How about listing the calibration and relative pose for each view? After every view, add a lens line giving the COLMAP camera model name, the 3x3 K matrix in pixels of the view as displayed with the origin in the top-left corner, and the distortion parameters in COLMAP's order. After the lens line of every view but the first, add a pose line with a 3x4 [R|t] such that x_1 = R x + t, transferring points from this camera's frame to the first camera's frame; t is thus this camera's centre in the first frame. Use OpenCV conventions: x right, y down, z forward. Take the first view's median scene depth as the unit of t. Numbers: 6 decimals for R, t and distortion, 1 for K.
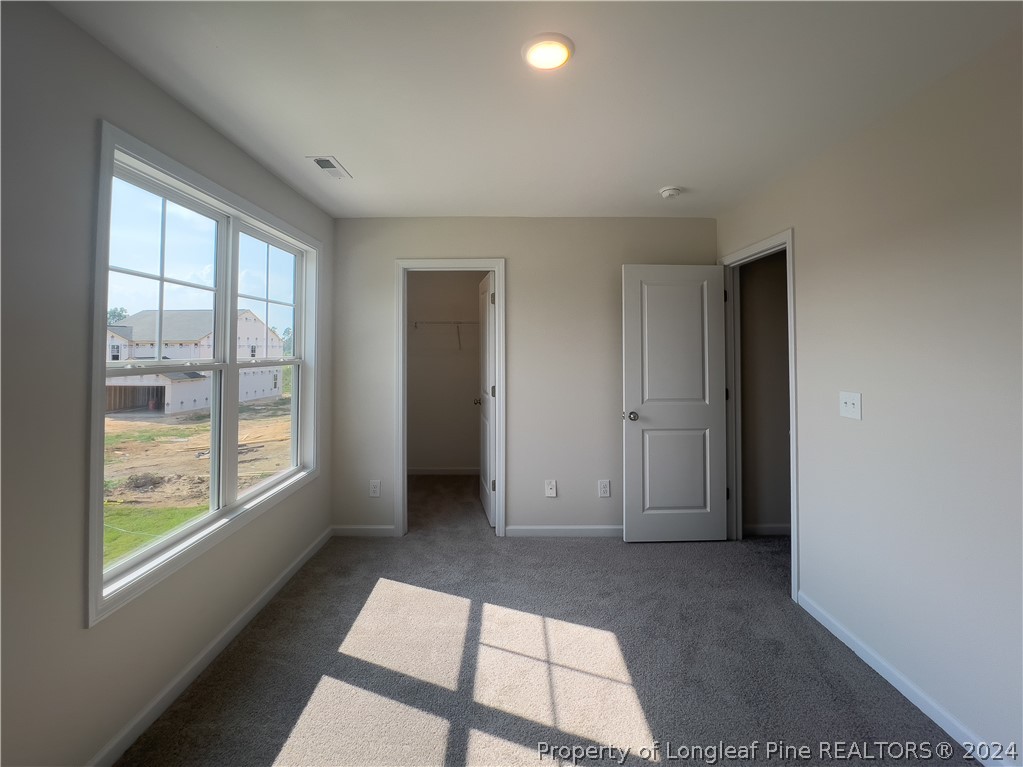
lens RADIAL K [[436.2, 0, 511.5], [0, 436.2, 347.2], [0, 0, 1]] dist [-0.016406, 0.000296]
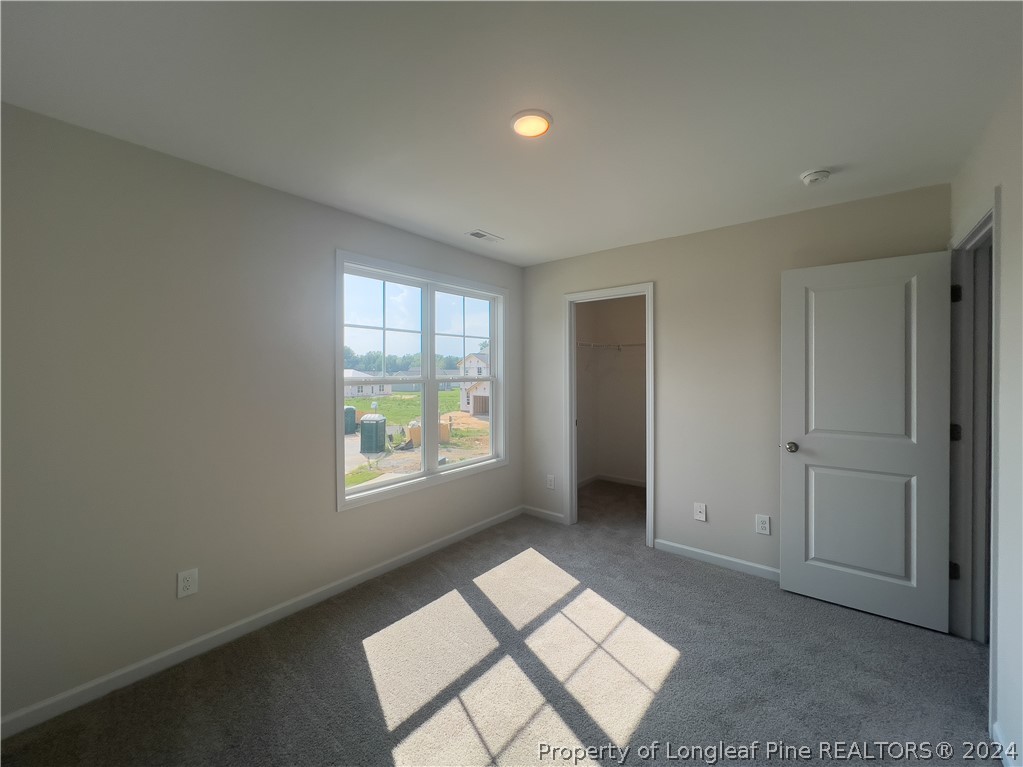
lens RADIAL K [[415.5, 0, 511.5], [0, 415.5, 383.5], [0, 0, 1]] dist [0.000792, 0.000169]
pose [[0.779117, 0.019618, -0.626571, 0.380779], [0.004021, 0.999333, 0.036290, 0.000411], [0.626865, -0.030794, 0.778519, 0.016692]]
